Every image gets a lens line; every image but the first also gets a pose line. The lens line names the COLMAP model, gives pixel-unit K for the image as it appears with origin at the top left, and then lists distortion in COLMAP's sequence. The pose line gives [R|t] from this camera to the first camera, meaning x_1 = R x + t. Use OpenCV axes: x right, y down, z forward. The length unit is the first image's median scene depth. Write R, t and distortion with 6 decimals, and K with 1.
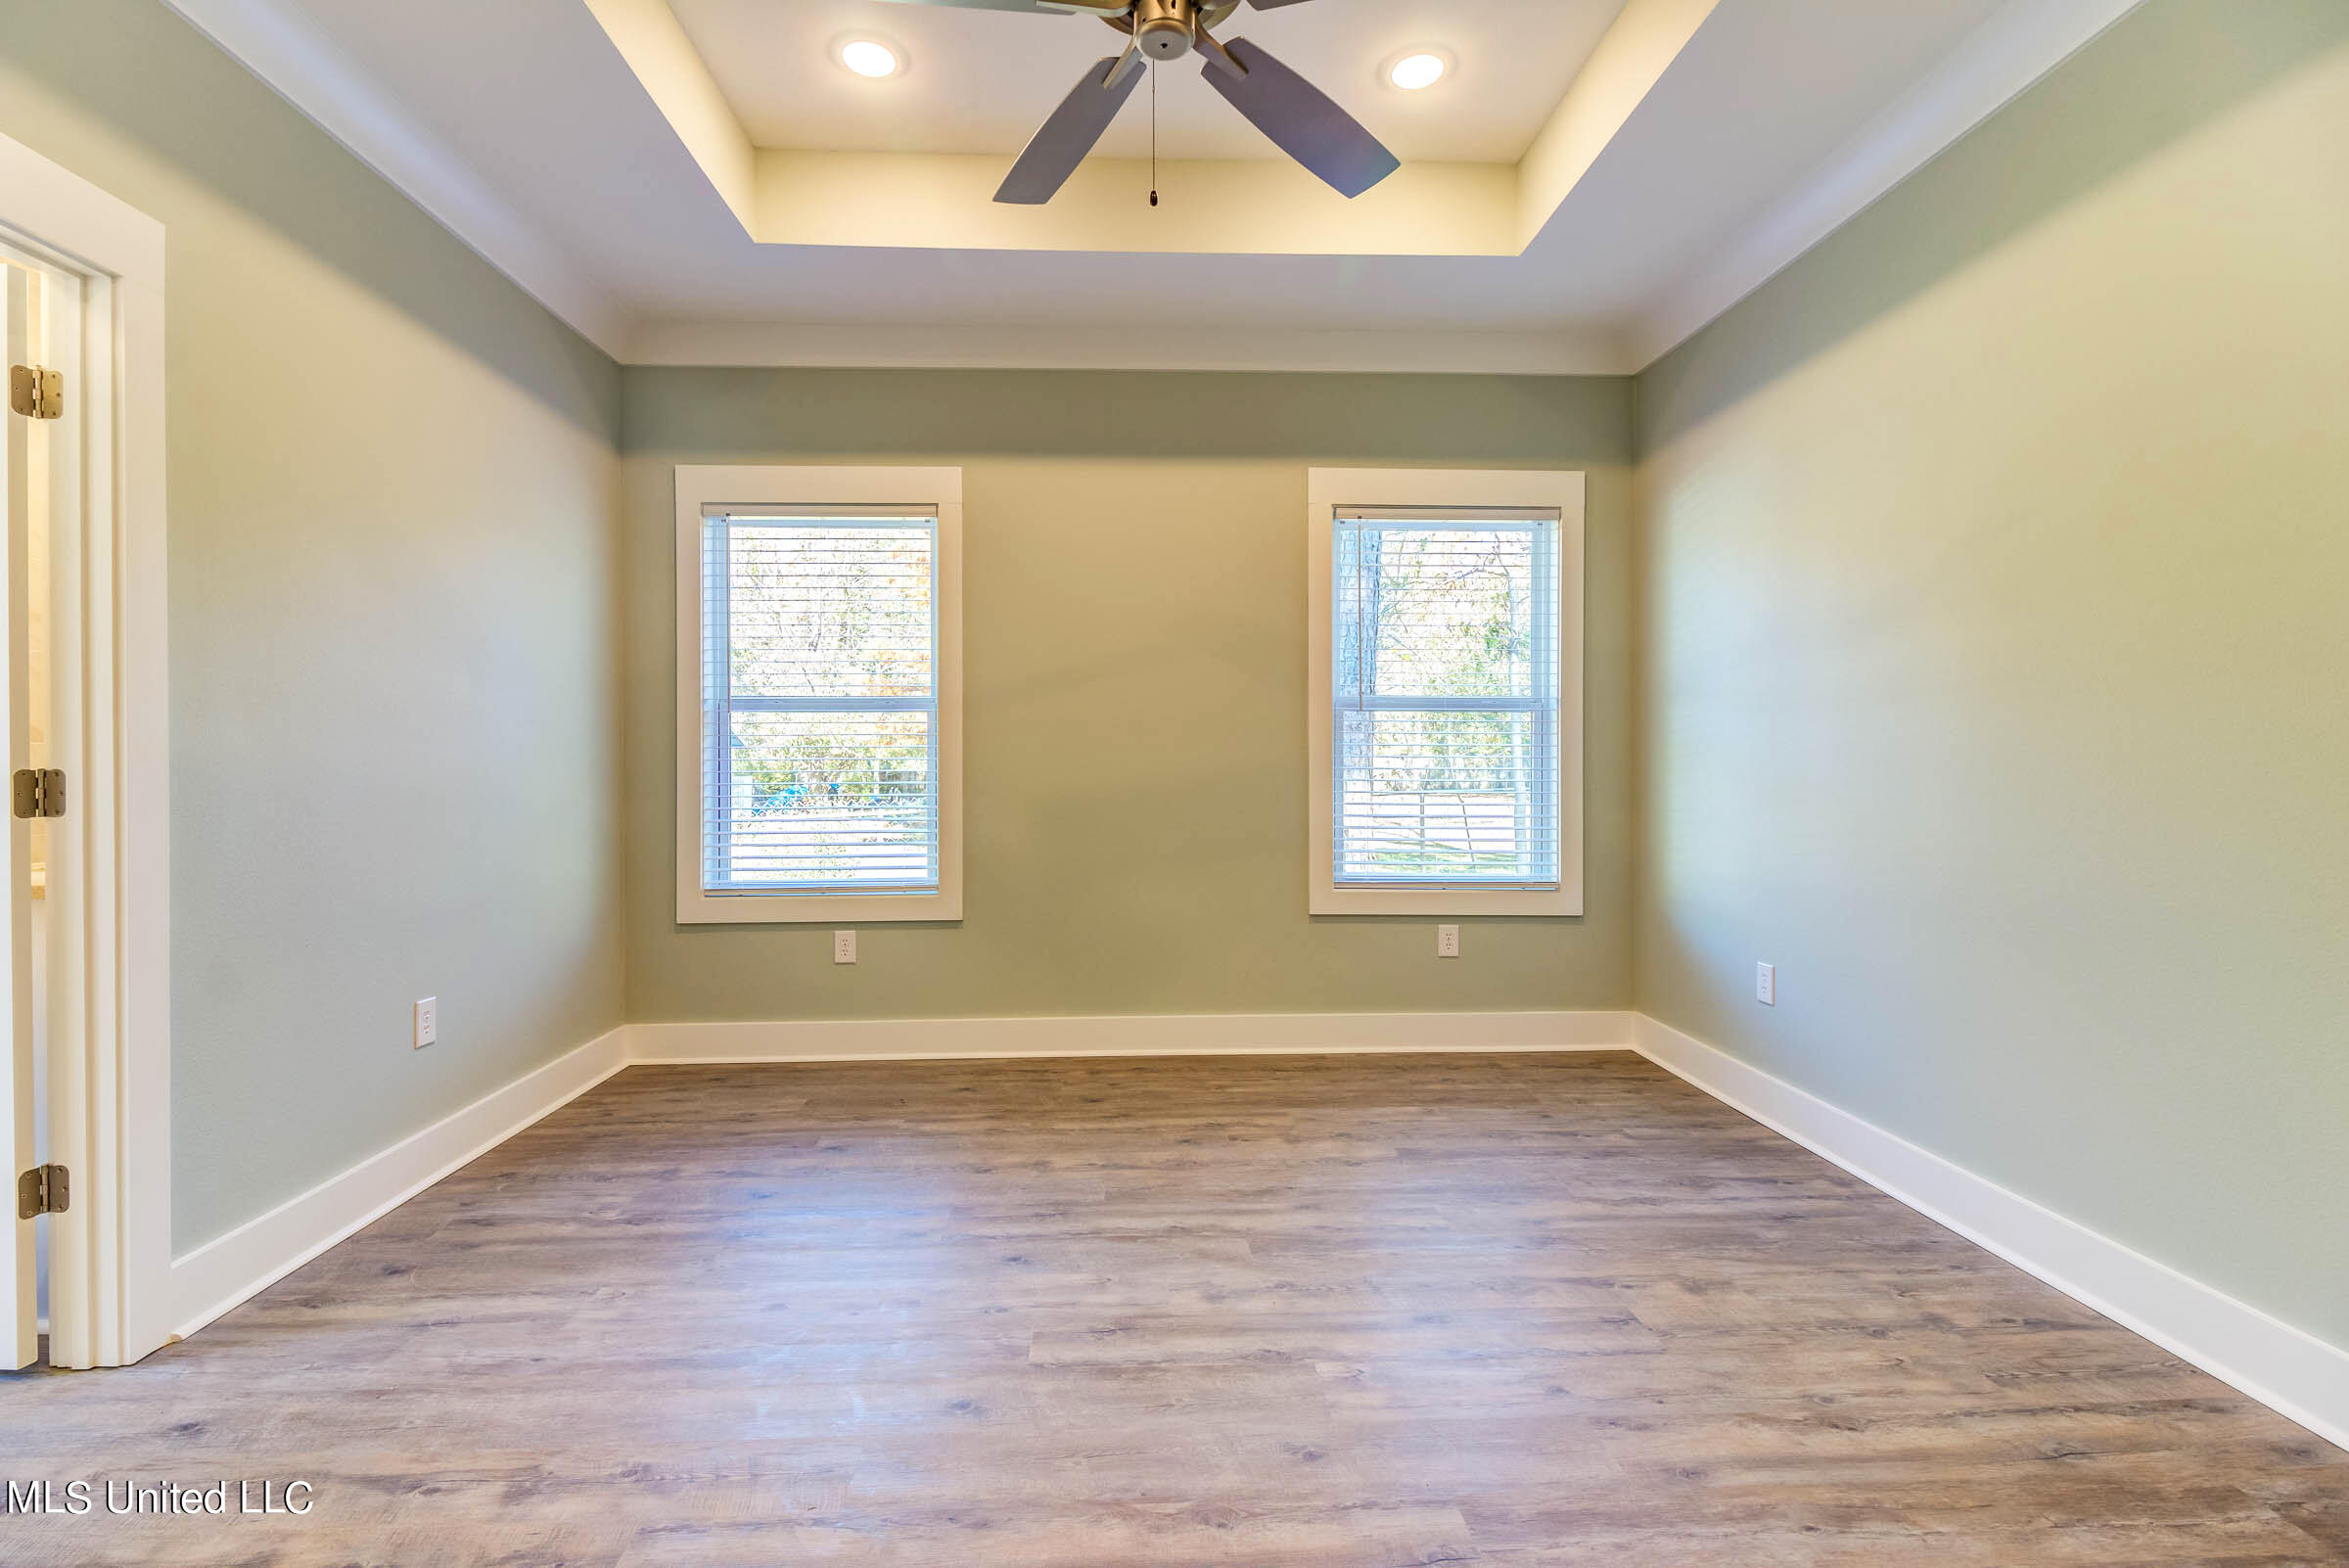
lens RADIAL K [[1070.9, 0, 1178.6], [0, 1070.9, 776.9], [0, 0, 1]] dist [0.019435, -0.013643]
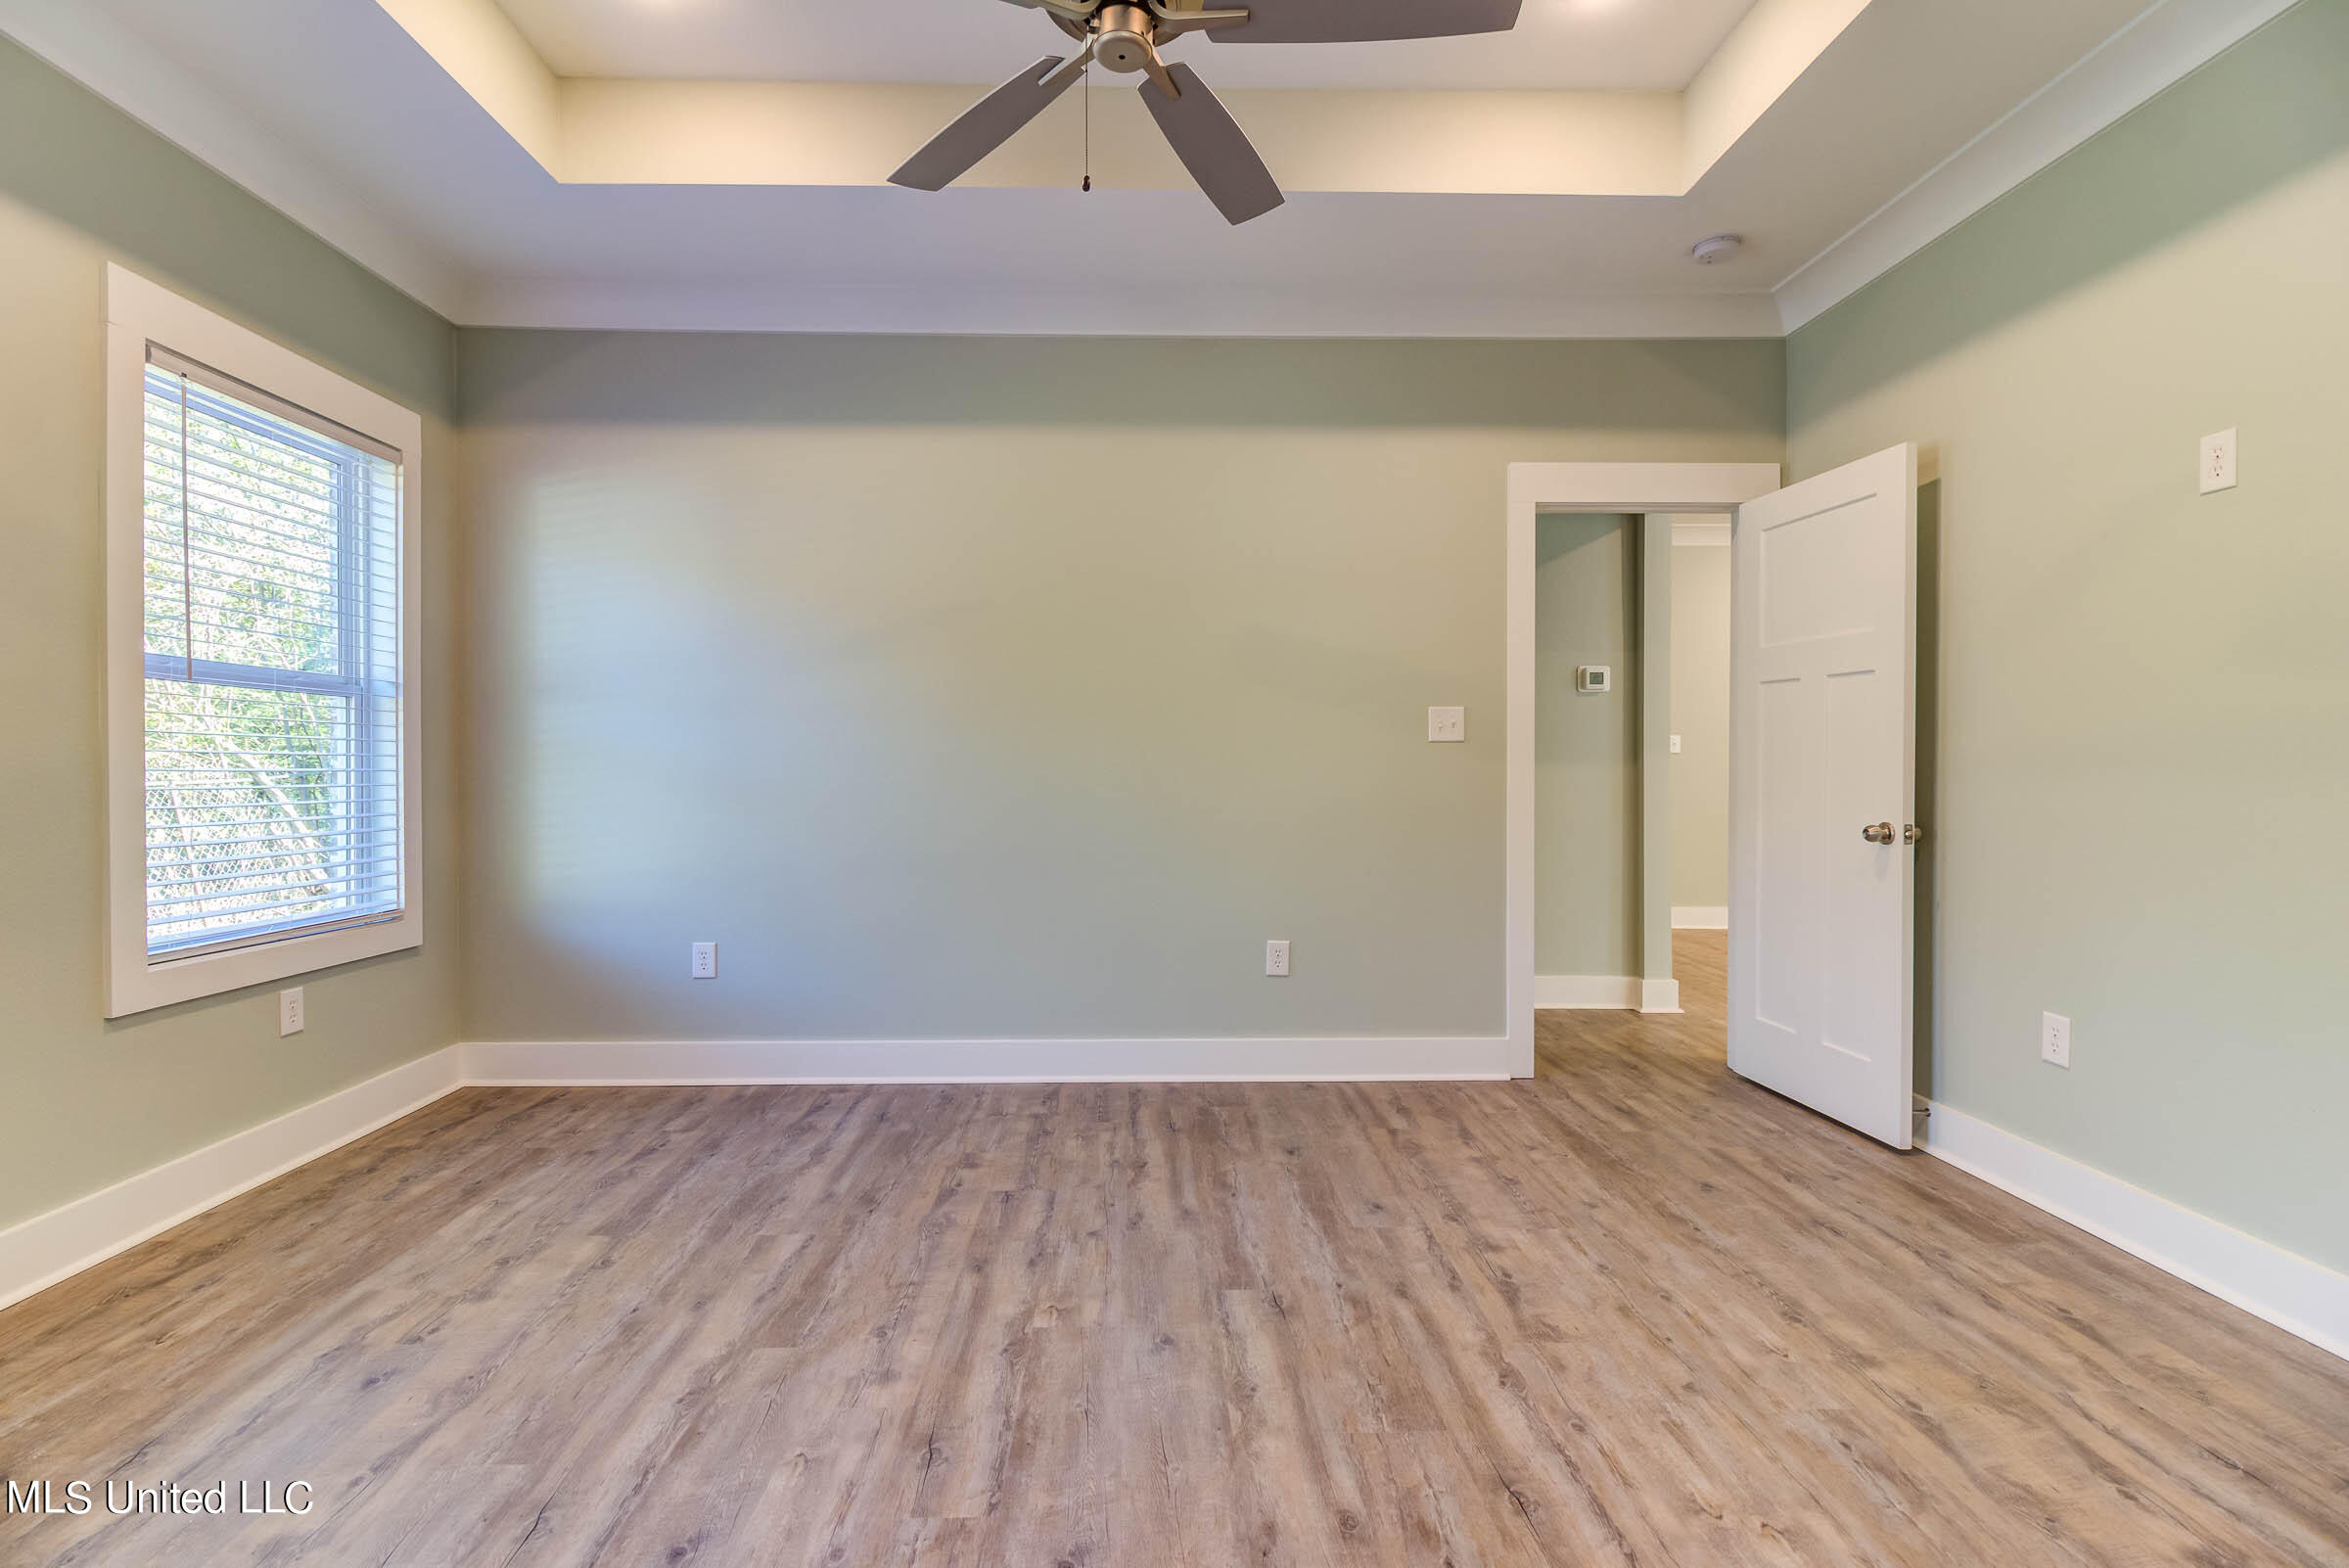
lens RADIAL K [[1070.9, 0, 1138.5], [0, 1070.9, 780.3], [0, 0, 1]] dist [0.019435, -0.013643]
pose [[0.035363, -0.014164, 0.999274, -0.833951], [0.011055, 0.999844, 0.013781, -0.008551], [-0.999313, 0.010560, 0.035514, 0.768663]]
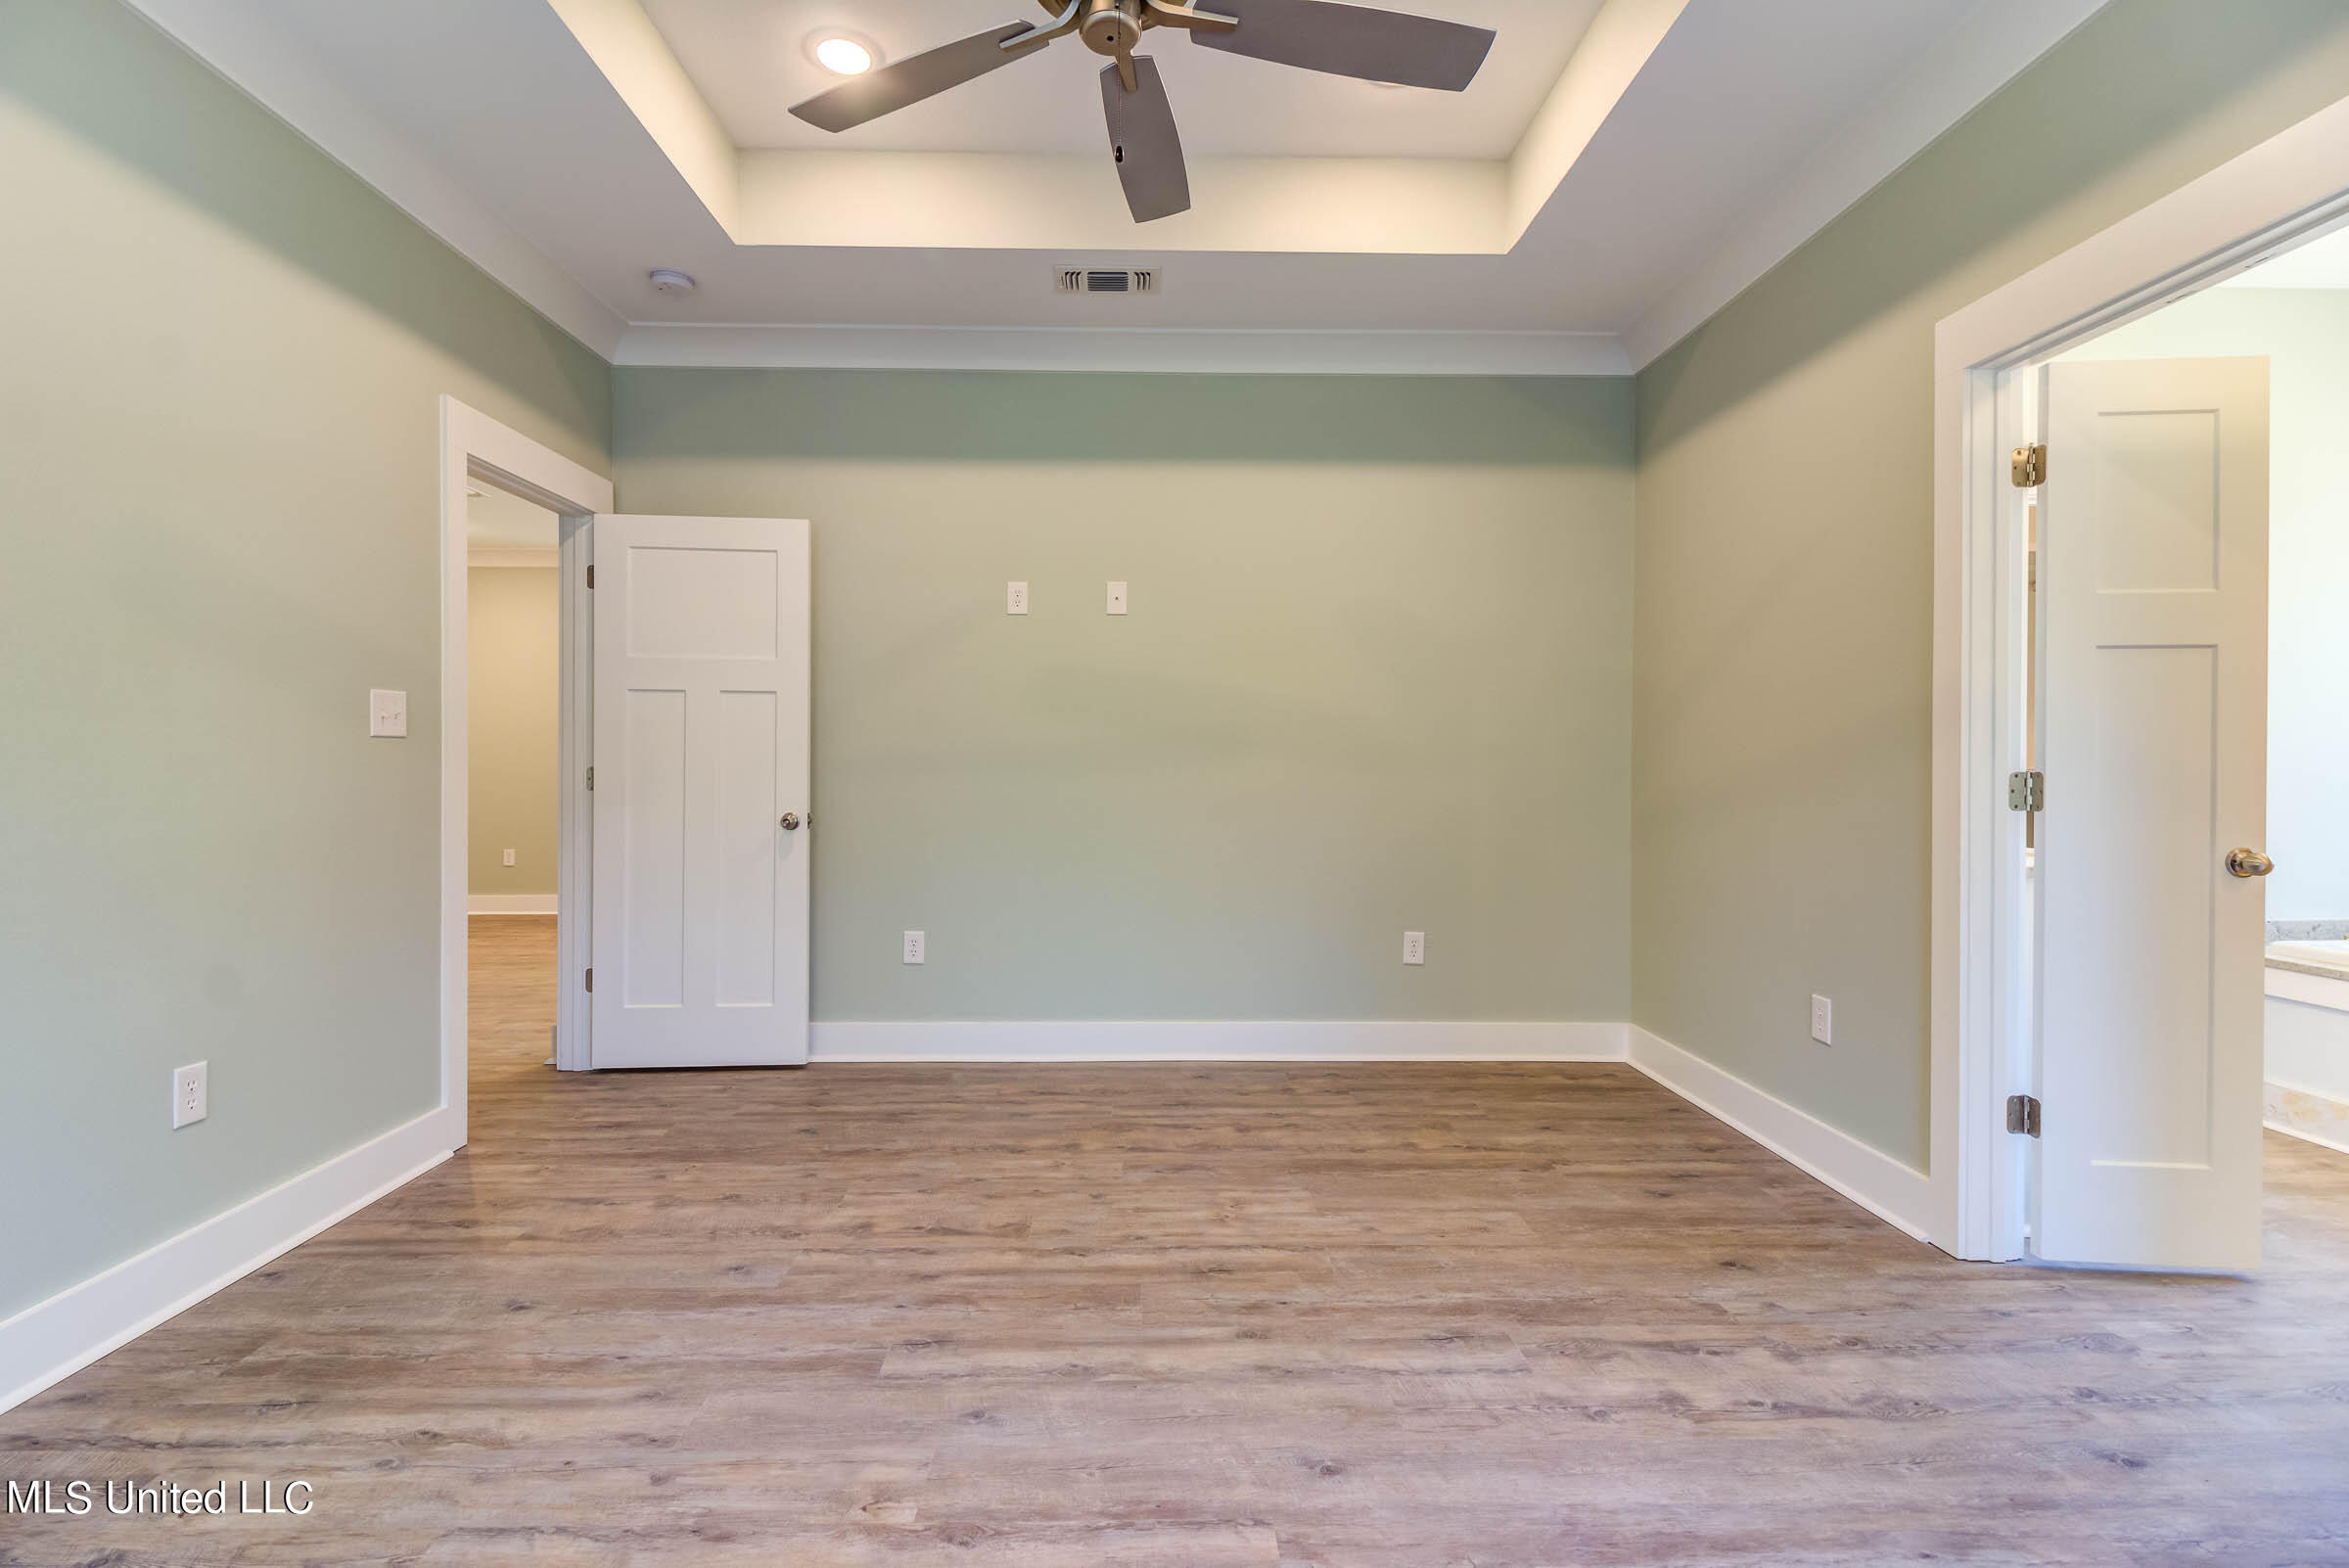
lens RADIAL K [[1070.9, 0, 1179.8], [0, 1070.9, 767.1], [0, 0, 1]] dist [0.019435, -0.013643]
pose [[-0.999833, 0.000514, 0.018246, -0.077014], [0.000738, 0.999925, 0.012244, -0.020023], [-0.018238, 0.012255, -0.999759, 1.609721]]
